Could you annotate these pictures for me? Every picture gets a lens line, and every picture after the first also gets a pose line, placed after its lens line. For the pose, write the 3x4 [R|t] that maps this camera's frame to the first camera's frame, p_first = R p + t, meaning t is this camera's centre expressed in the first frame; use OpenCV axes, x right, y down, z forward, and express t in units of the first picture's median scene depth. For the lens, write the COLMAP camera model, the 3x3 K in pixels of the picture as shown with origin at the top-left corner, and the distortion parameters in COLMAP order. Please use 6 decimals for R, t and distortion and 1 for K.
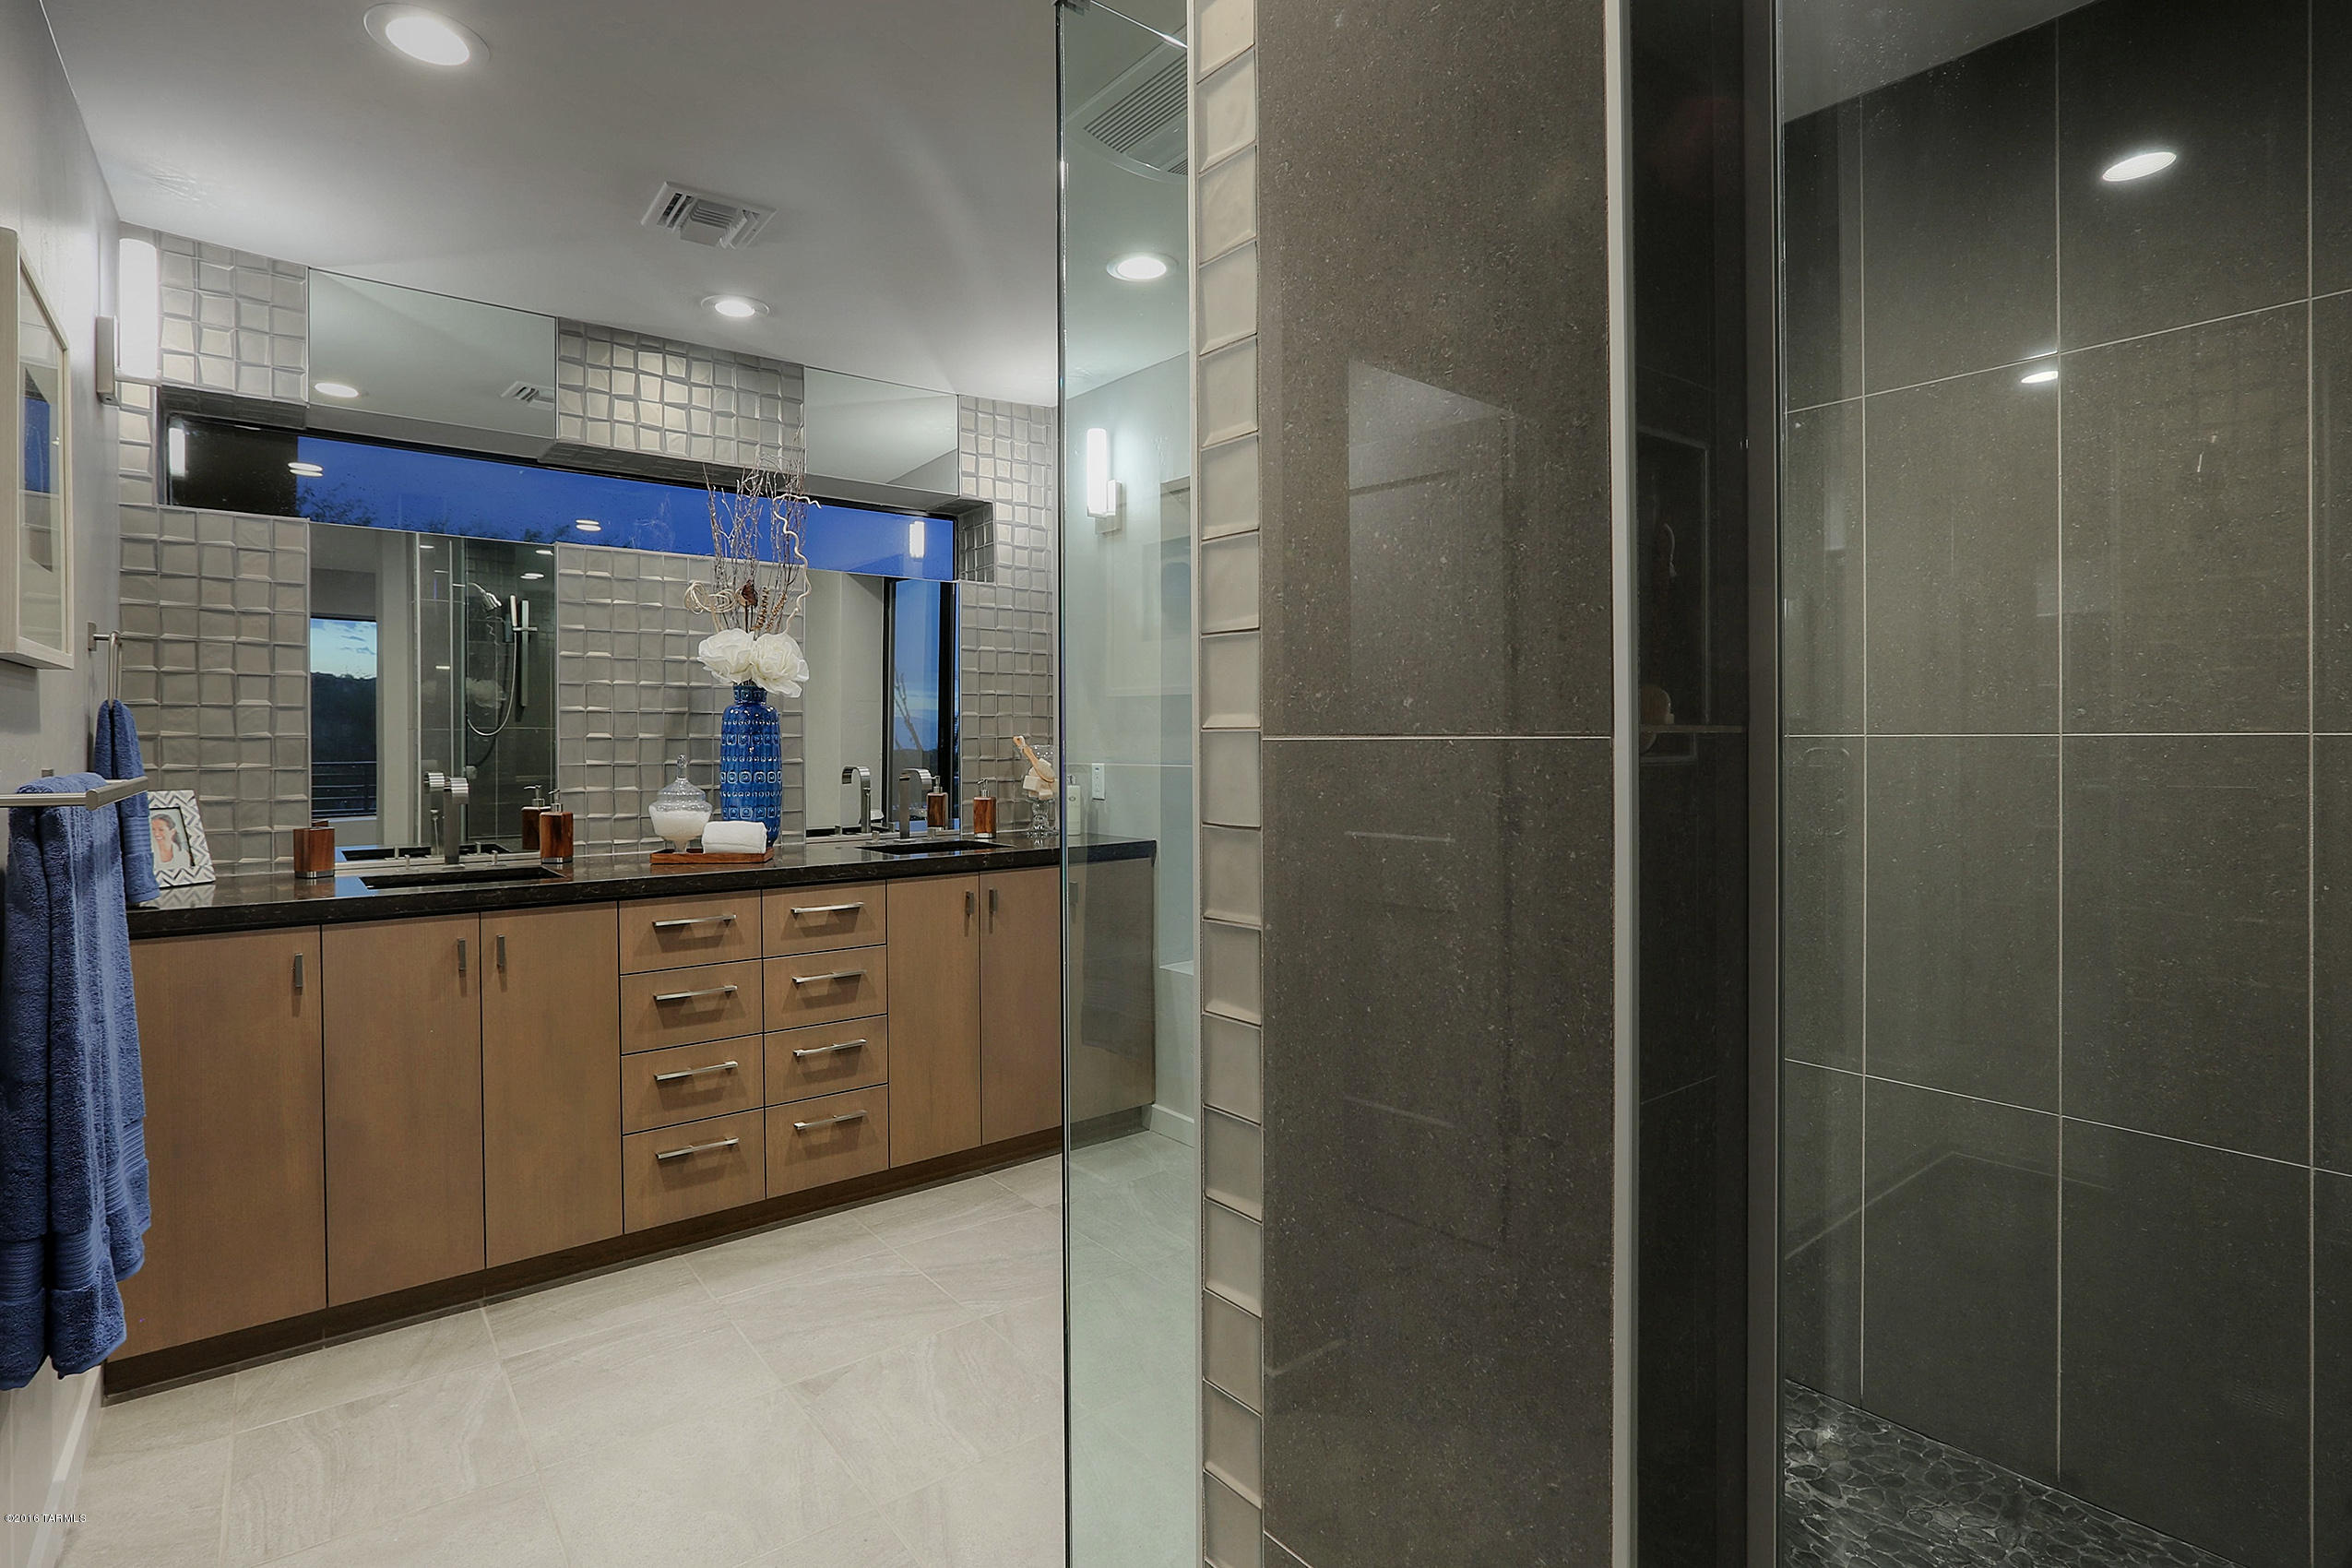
lens RADIAL K [[1162.6, 0, 1173.7], [0, 1162.6, 745.8], [0, 0, 1]] dist [-0.054783, 0.022503]
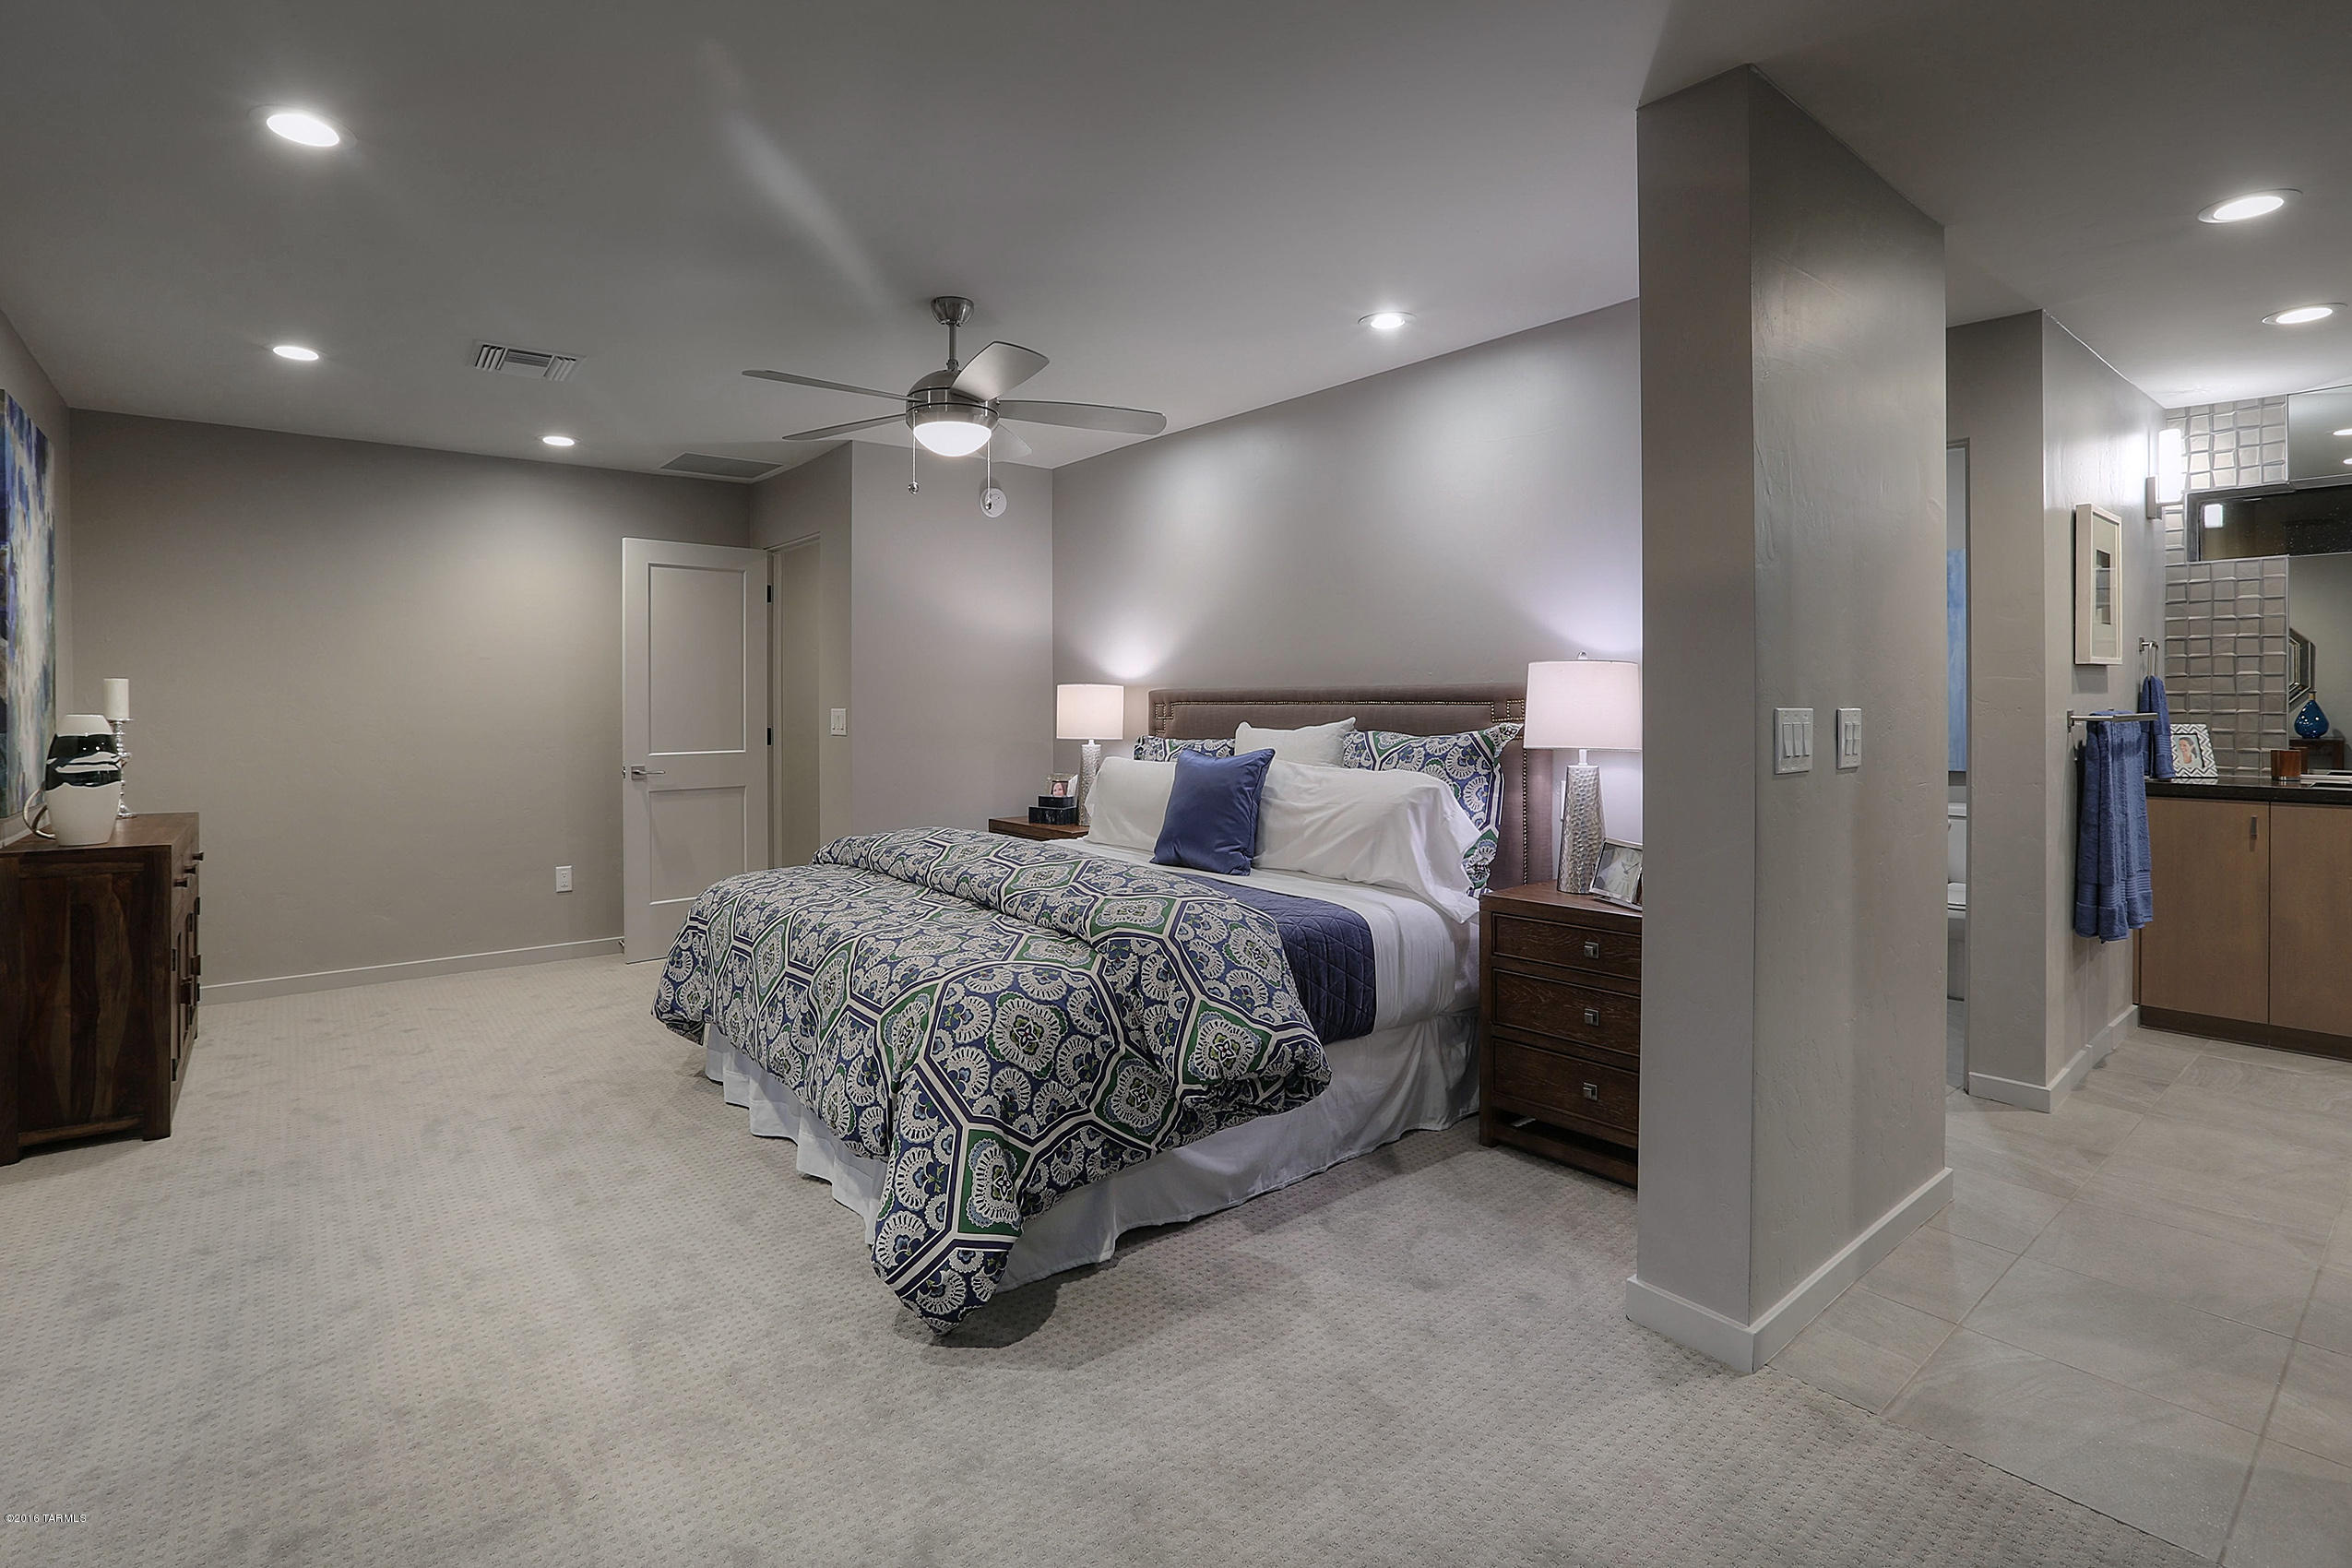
lens RADIAL K [[1069.0, 0, 1134.6], [0, 1069.0, 739.6], [0, 0, 1]] dist [-0.054267, 0.018569]
pose [[-0.015980, 0.024221, -0.999579, 0.643361], [0.009586, 0.999664, 0.024070, 0.007344], [0.999826, -0.009197, -0.016207, -0.540578]]
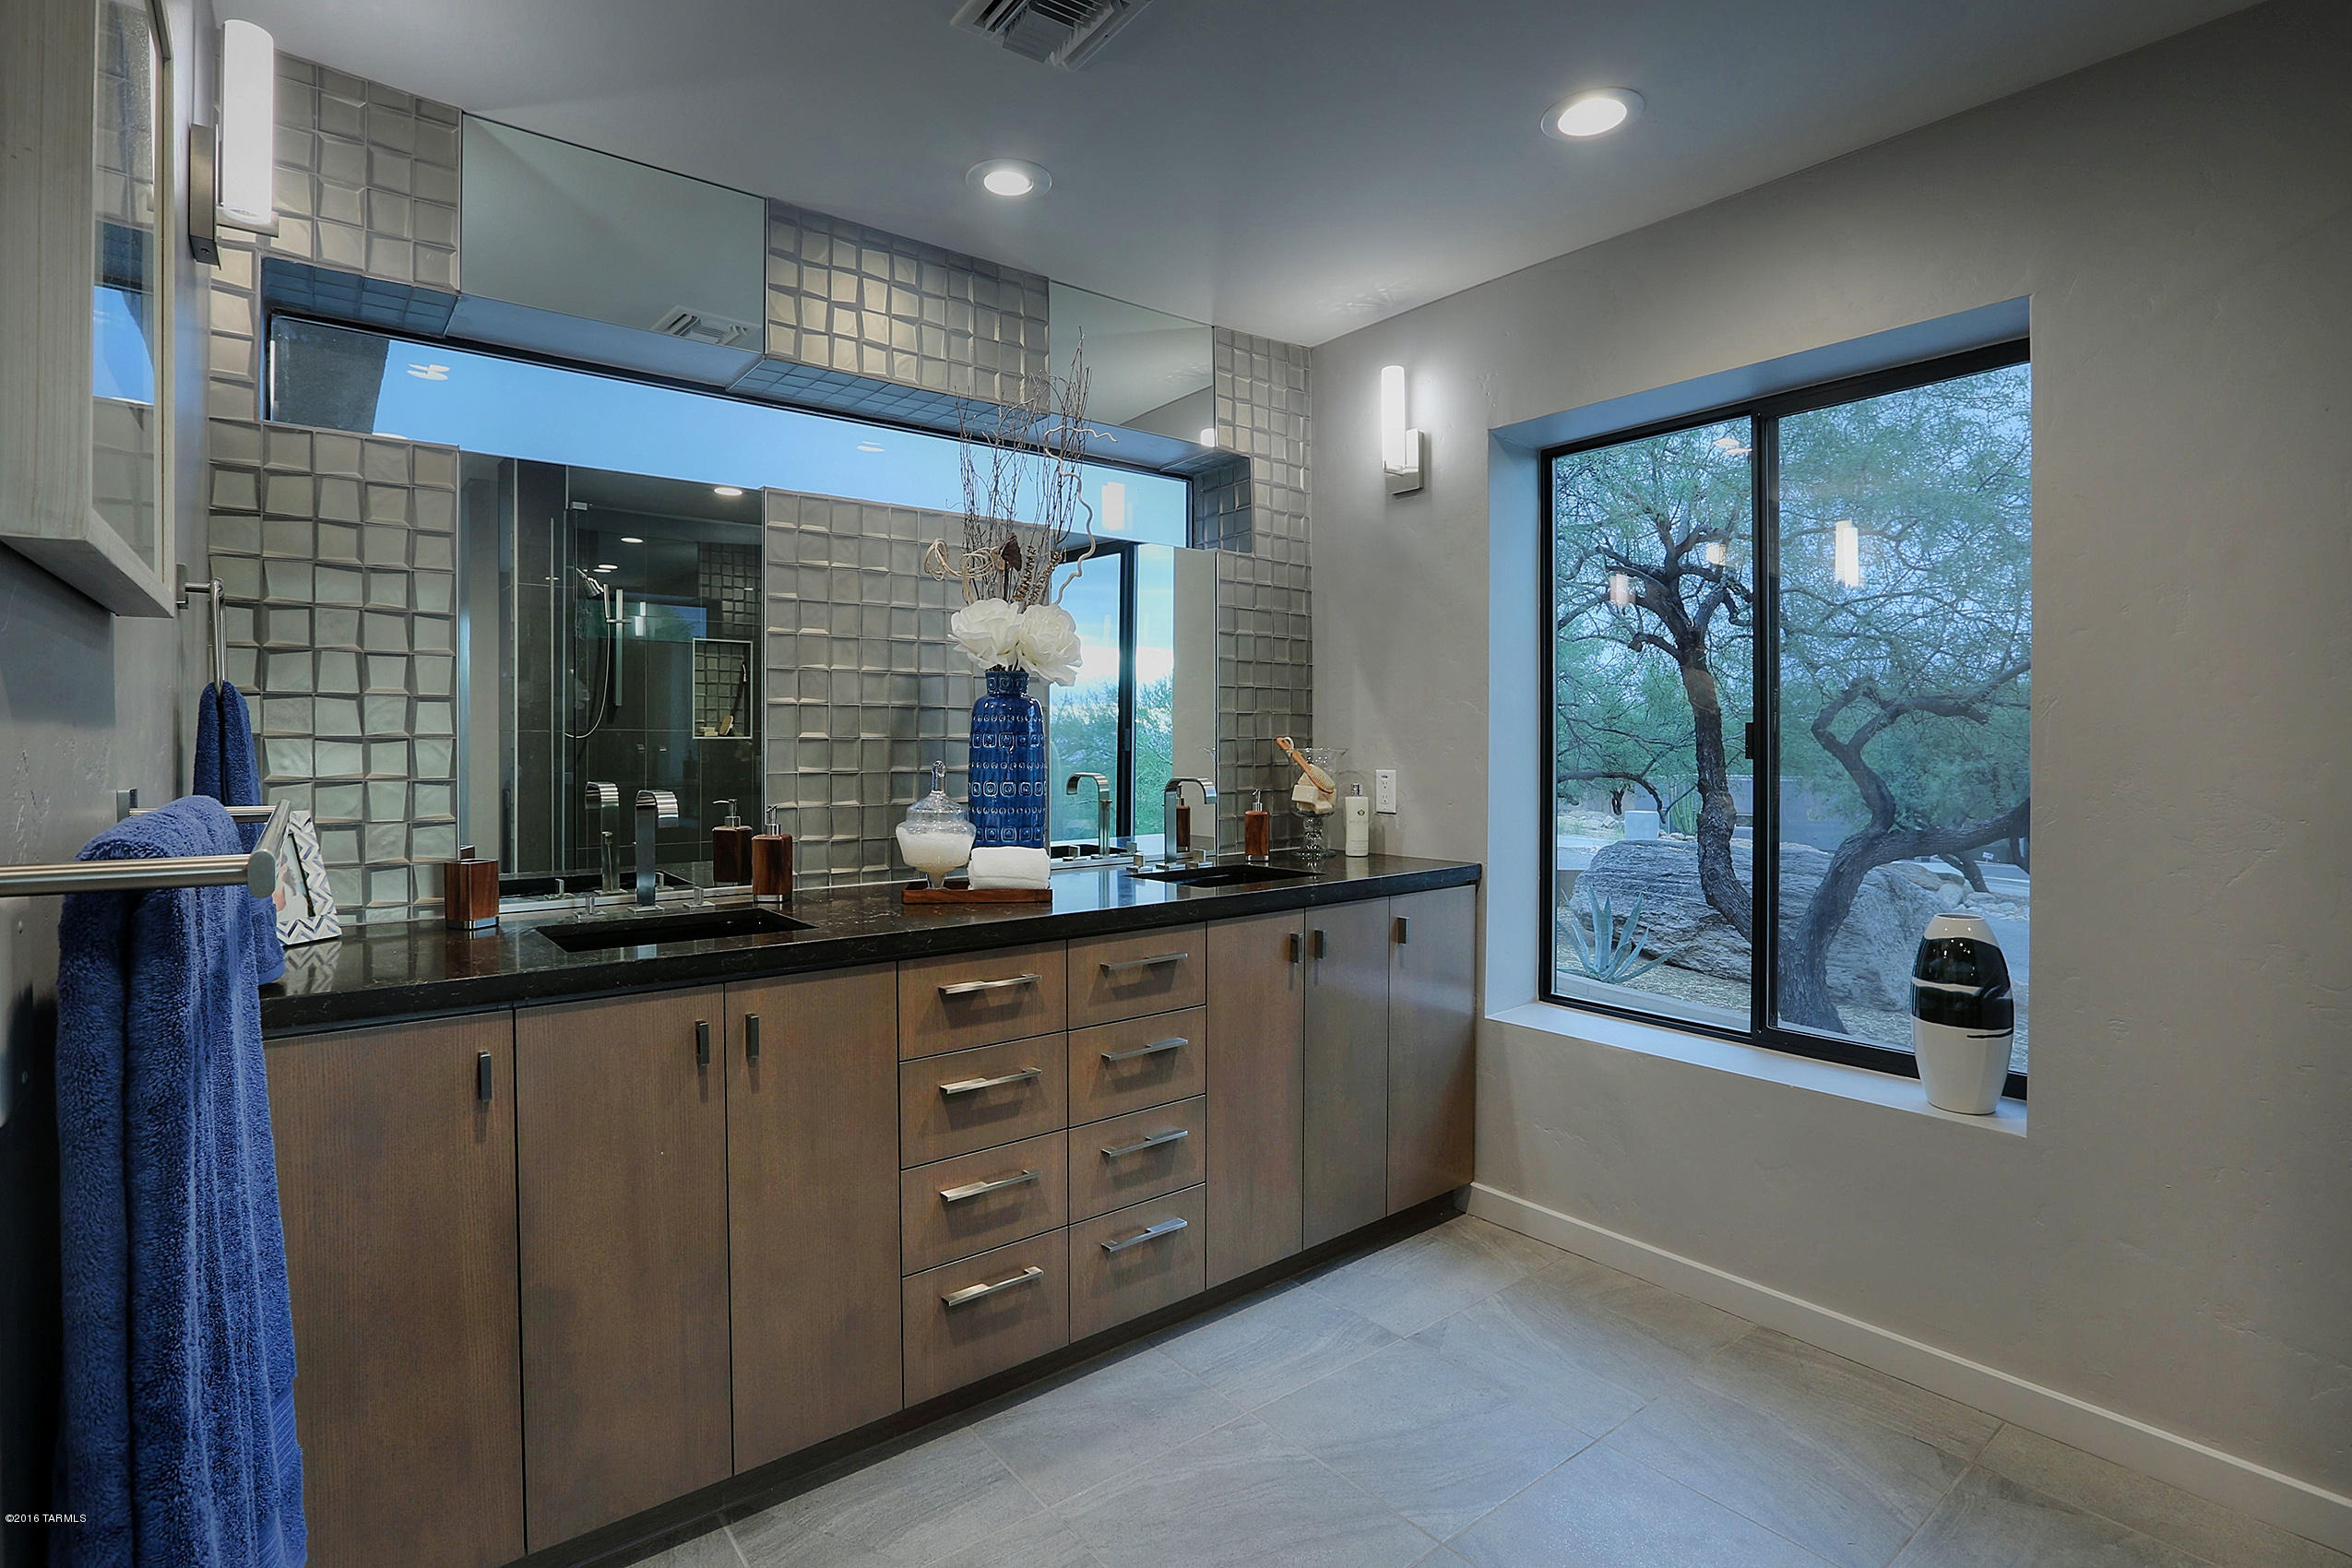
lens RADIAL K [[1149.3, 0, 1234.9], [0, 1149.3, 748.5], [0, 0, 1]] dist [-0.068190, 0.023692]
pose [[0.999719, 0.000091, 0.023689, -0.246568], [-0.000080, 1.000000, -0.000473, 0.000230], [-0.023689, 0.000471, 0.999719, 0.232728]]
